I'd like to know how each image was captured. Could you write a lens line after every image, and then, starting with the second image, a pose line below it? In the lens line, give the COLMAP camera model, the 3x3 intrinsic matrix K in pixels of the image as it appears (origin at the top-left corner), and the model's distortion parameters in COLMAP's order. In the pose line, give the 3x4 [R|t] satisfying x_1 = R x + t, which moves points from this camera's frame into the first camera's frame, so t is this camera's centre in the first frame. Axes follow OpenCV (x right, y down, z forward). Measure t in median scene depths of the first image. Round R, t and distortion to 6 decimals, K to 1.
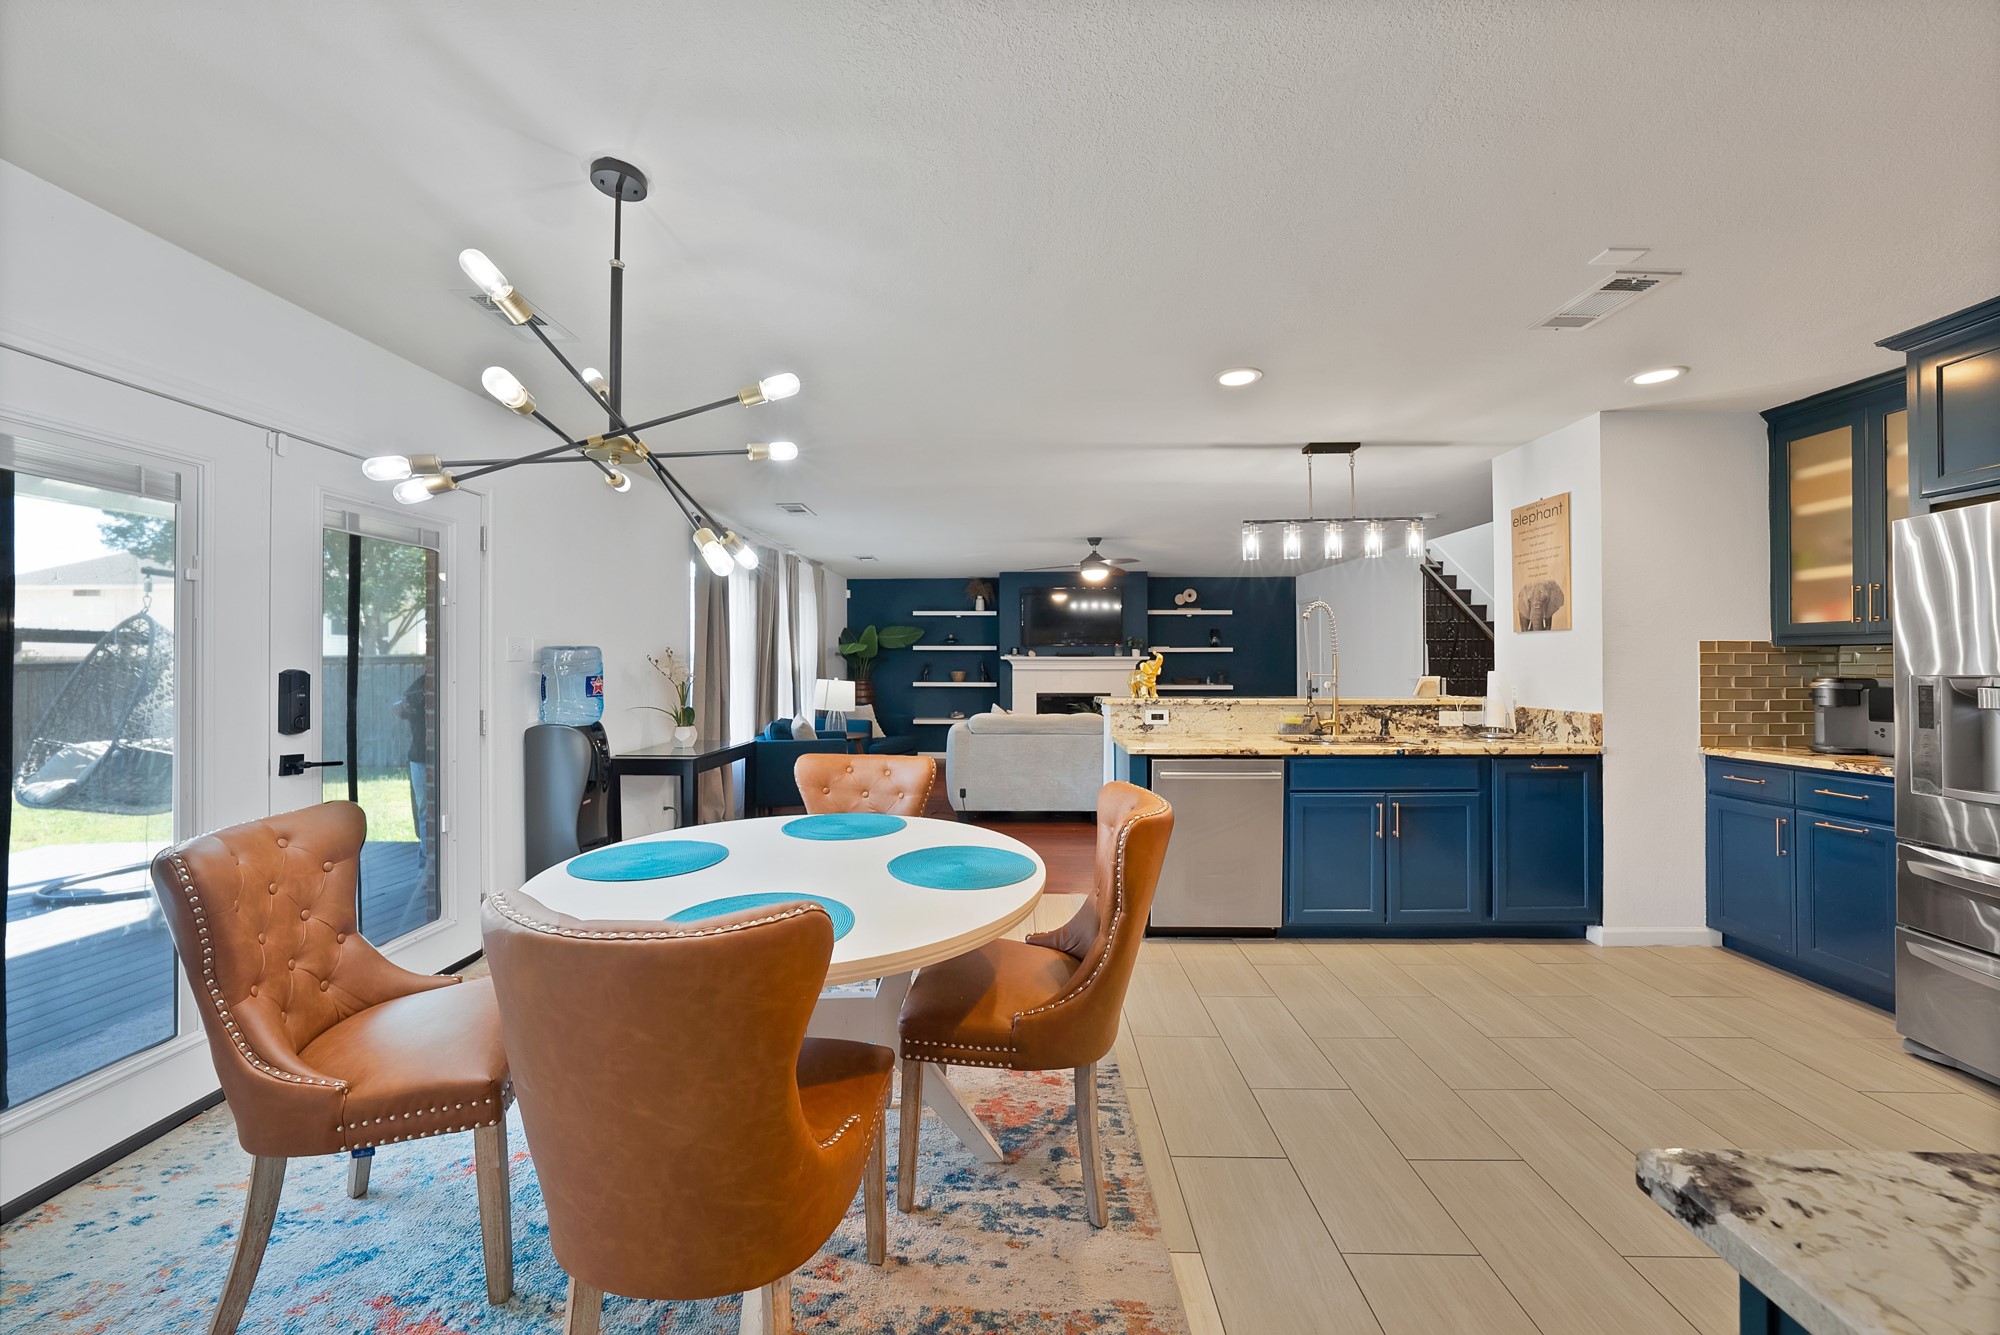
lens RADIAL K [[711.7, 0, 995.0], [0, 711.7, 661.5], [0, 0, 1]] dist [-0.024778, 0.005337]
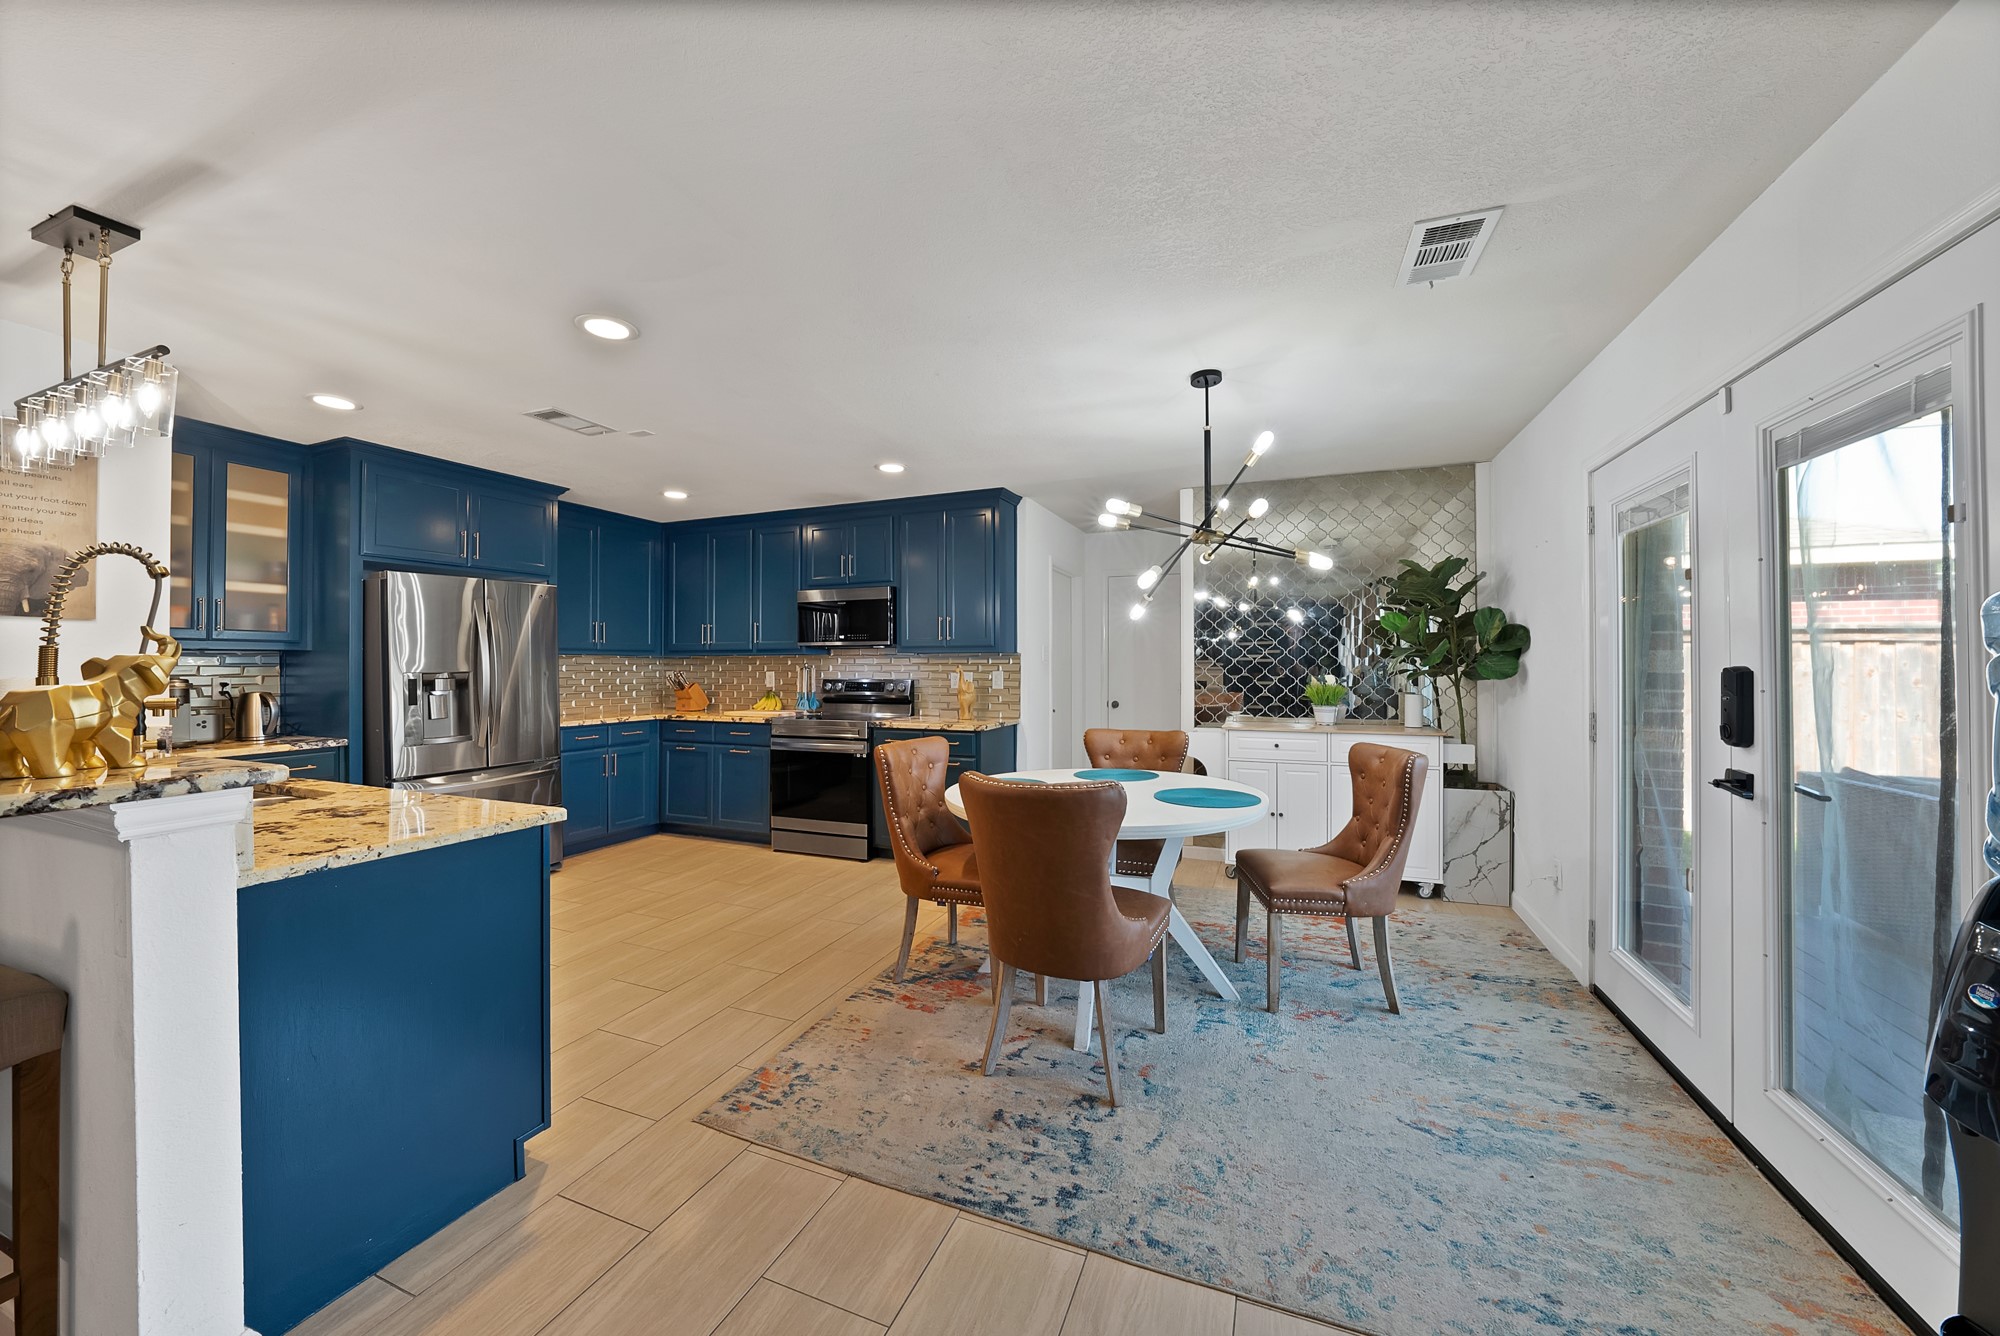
lens RADIAL K [[704.1, 0, 1008.0], [0, 704.1, 664.8], [0, 0, 1]] dist [-0.026565, 0.005272]
pose [[-0.934987, 0.003258, 0.354668, -0.300568], [0.002086, 0.999991, -0.003687, 0.005948], [-0.354677, -0.002708, -0.934985, 1.191273]]
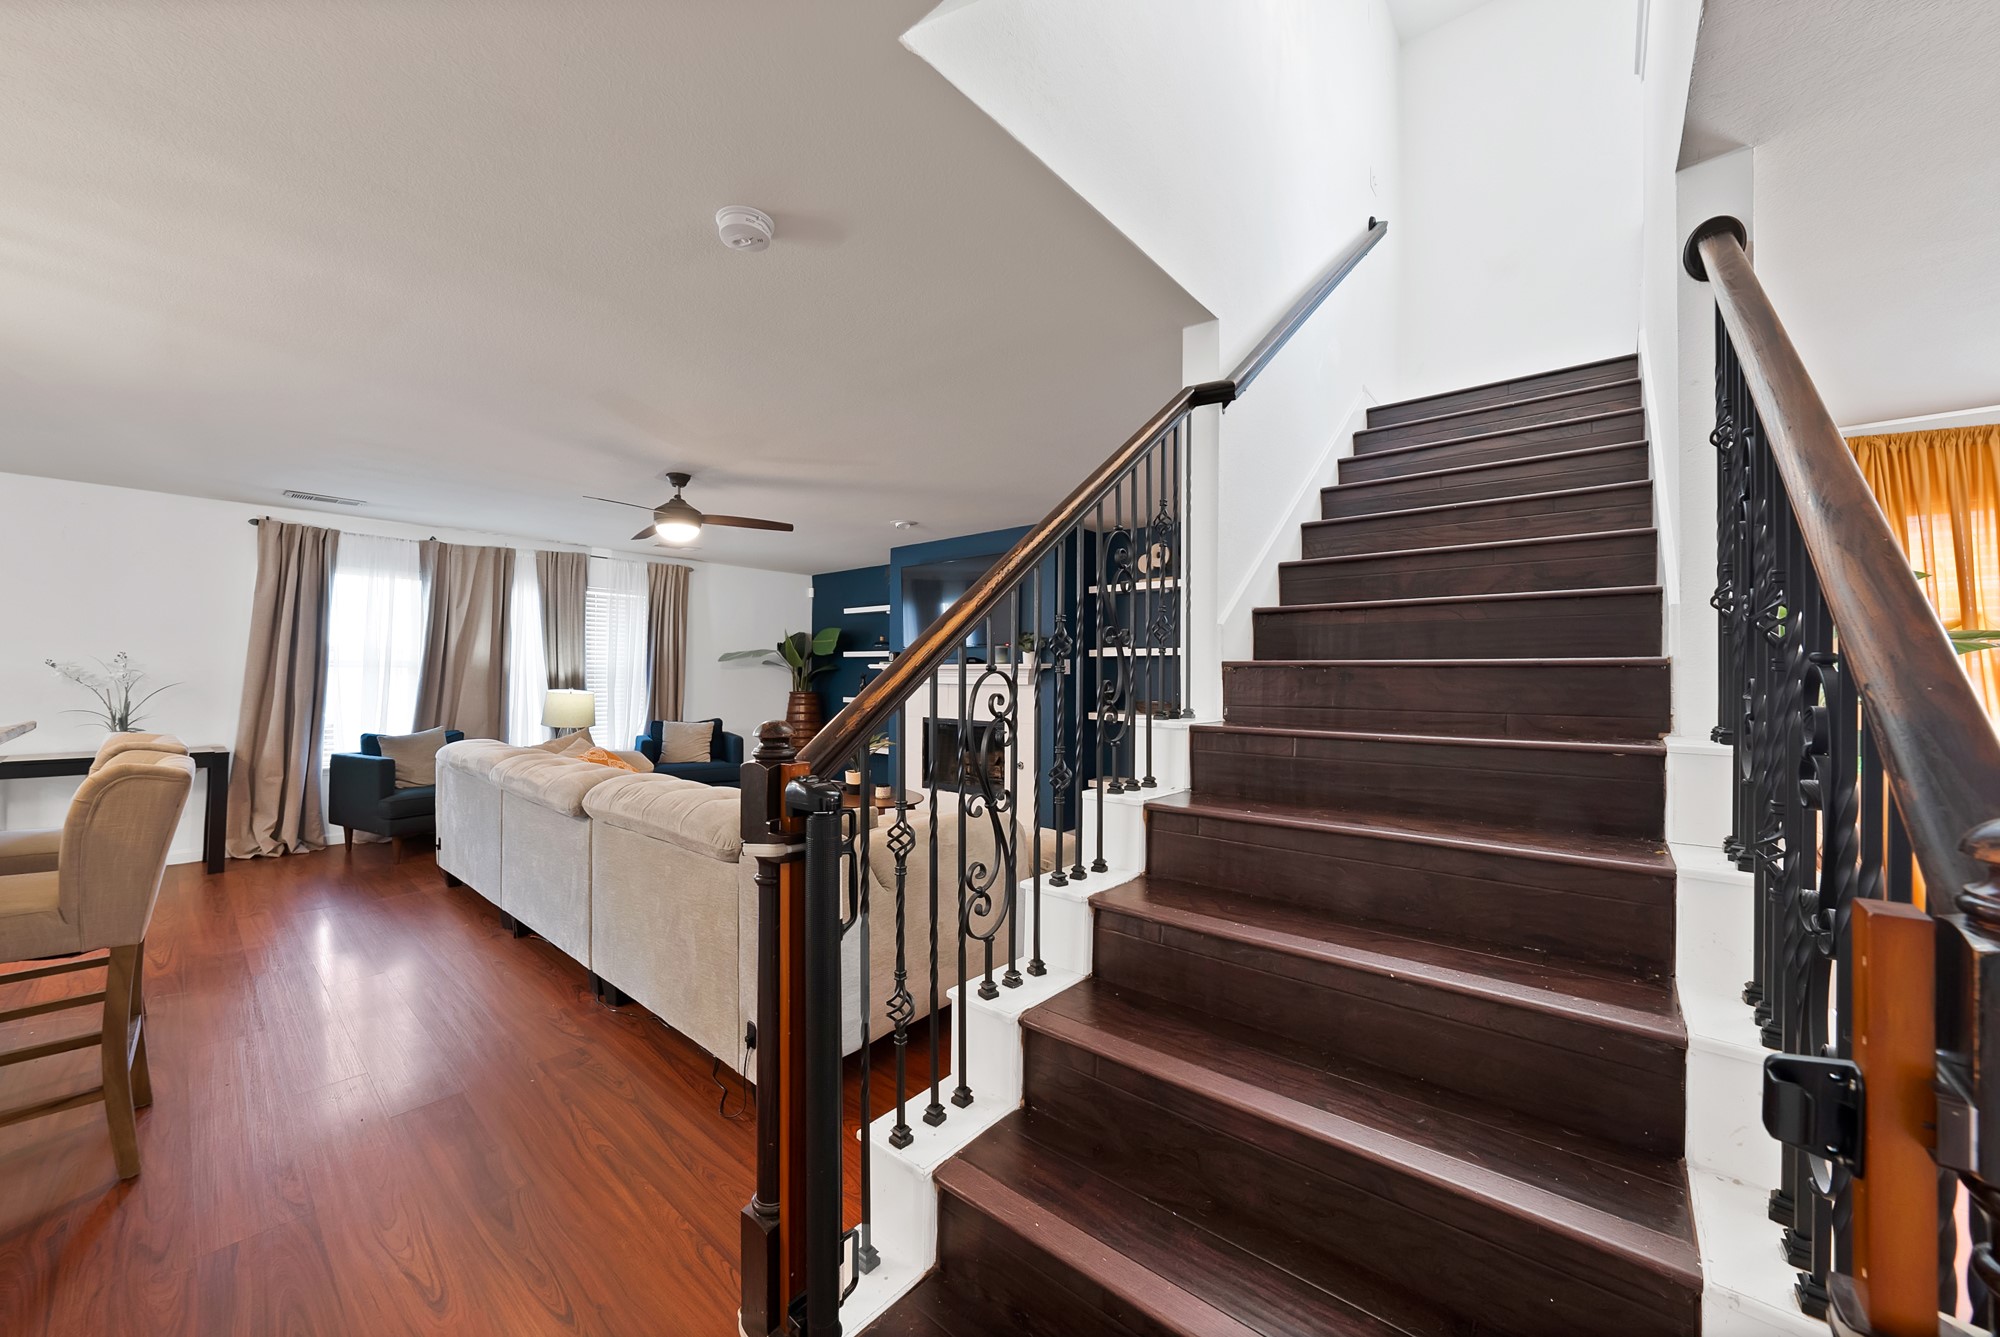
lens RADIAL K [[733.0, 0, 1015.7], [0, 733.0, 665.3], [0, 0, 1]] dist [-0.030651, 0.007568]
pose [[0.775021, -0.003075, -0.631928, 1.346971], [-0.003384, 0.999954, -0.009016, -0.000352], [0.631927, 0.009126, 0.774974, 1.175374]]
